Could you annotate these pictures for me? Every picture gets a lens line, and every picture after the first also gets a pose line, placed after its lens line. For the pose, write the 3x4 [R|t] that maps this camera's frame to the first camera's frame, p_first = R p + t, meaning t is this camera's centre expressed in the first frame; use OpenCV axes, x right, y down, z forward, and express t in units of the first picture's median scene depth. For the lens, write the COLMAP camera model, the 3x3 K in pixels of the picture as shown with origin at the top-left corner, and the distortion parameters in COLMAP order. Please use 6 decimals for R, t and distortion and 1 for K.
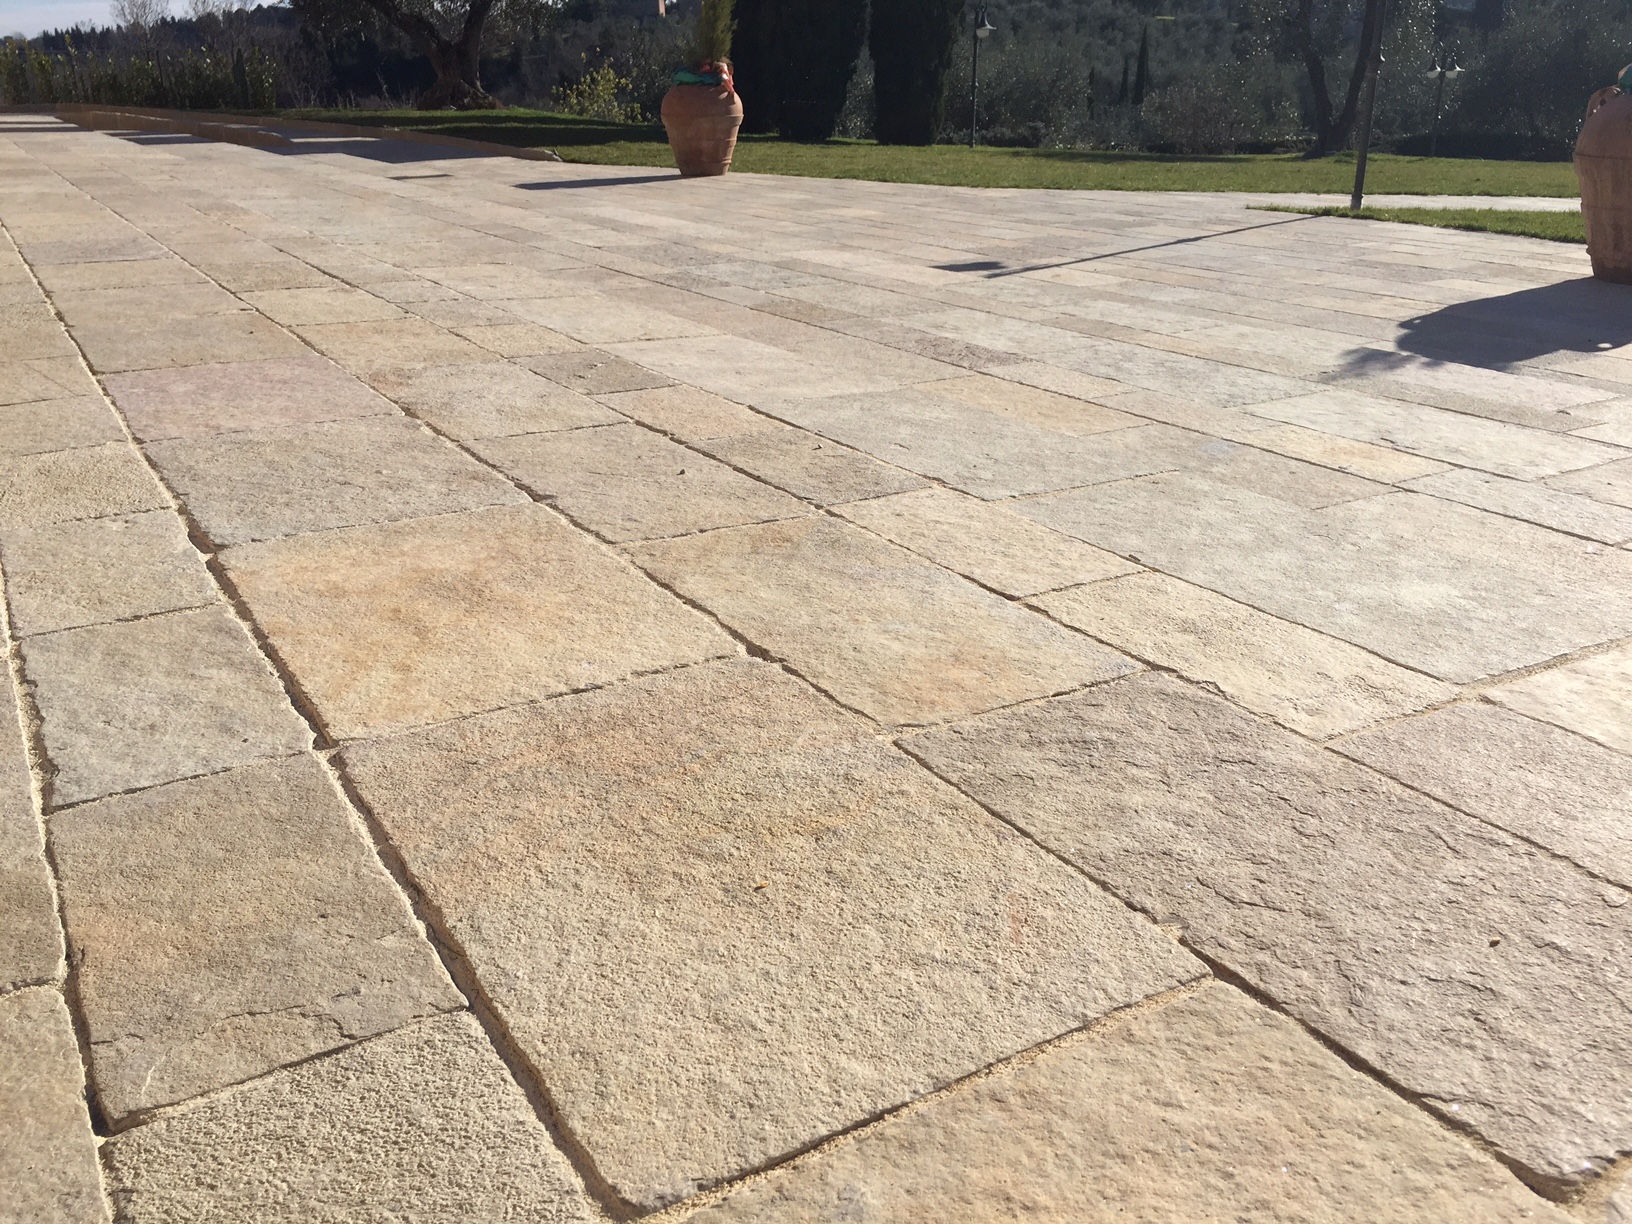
lens RADIAL K [[1408.8, 0, 836.6], [0, 1408.8, 609.8], [0, 0, 1]] dist [0.097043, -0.132977]
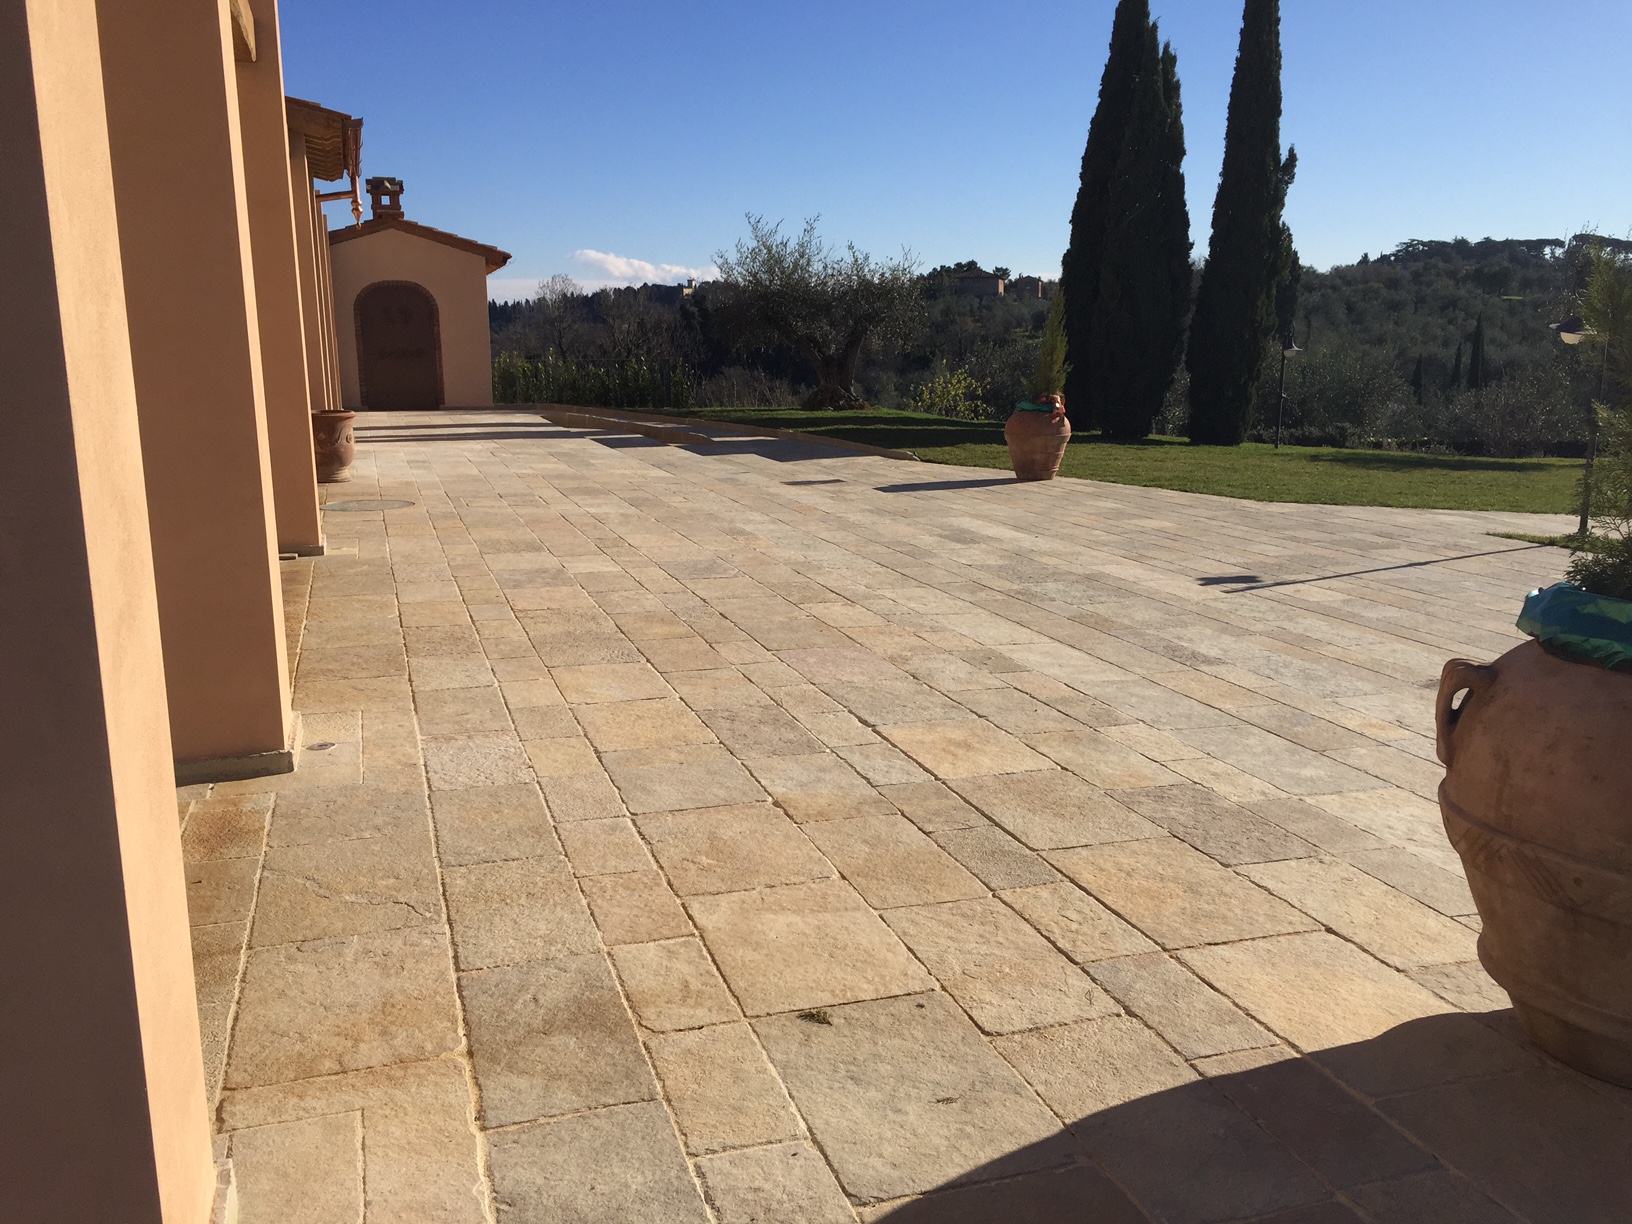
lens RADIAL K [[1415.4, 0, 840.6], [0, 1415.4, 616.6], [0, 0, 1]] dist [0.103820, -0.144964]
pose [[0.975648, 0.053093, -0.212821, 0.025708], [-0.088230, 0.983301, -0.159167, 0.056234], [0.200816, 0.174068, 0.964040, -0.503128]]
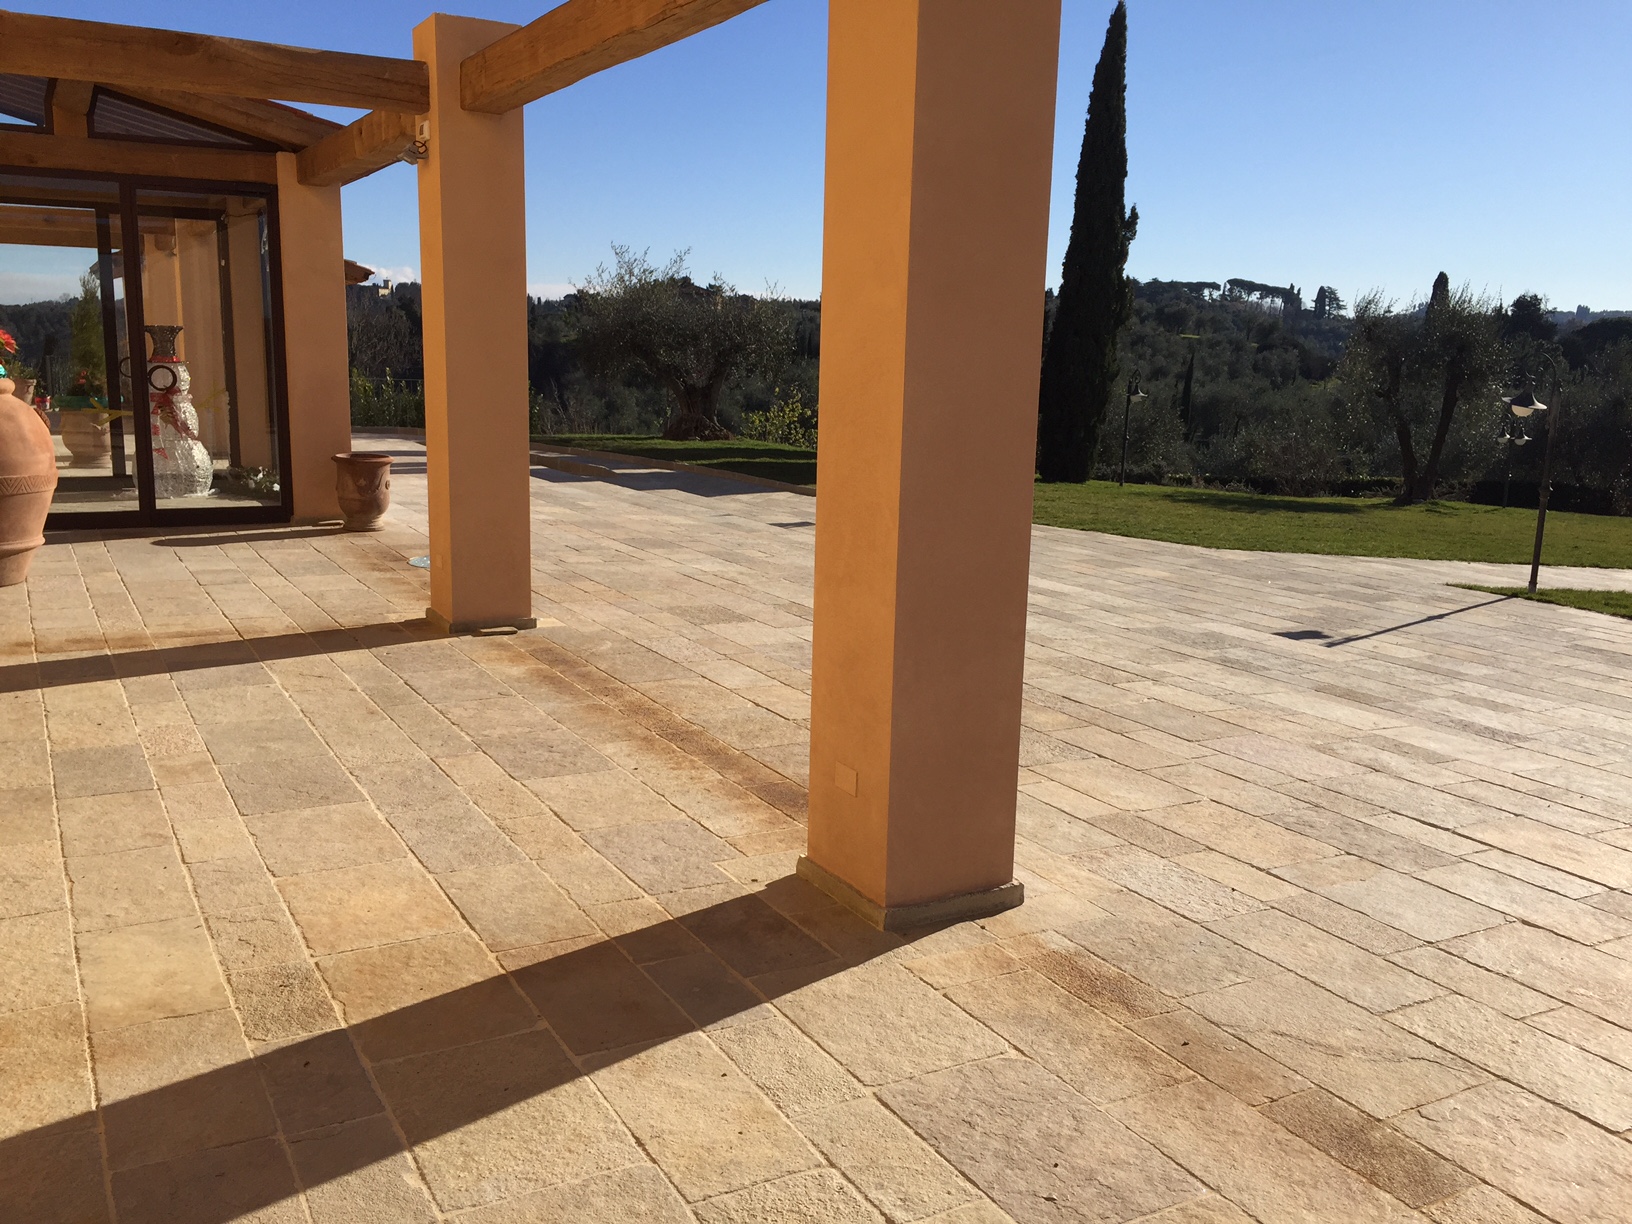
lens RADIAL K [[1408.8, 0, 836.6], [0, 1408.8, 609.8], [0, 0, 1]] dist [0.097043, -0.132977]
pose [[0.998787, 0.047580, -0.012664, -0.481104], [-0.049107, 0.981278, -0.186229, 0.035499], [0.003567, 0.186625, 0.982425, -0.570640]]
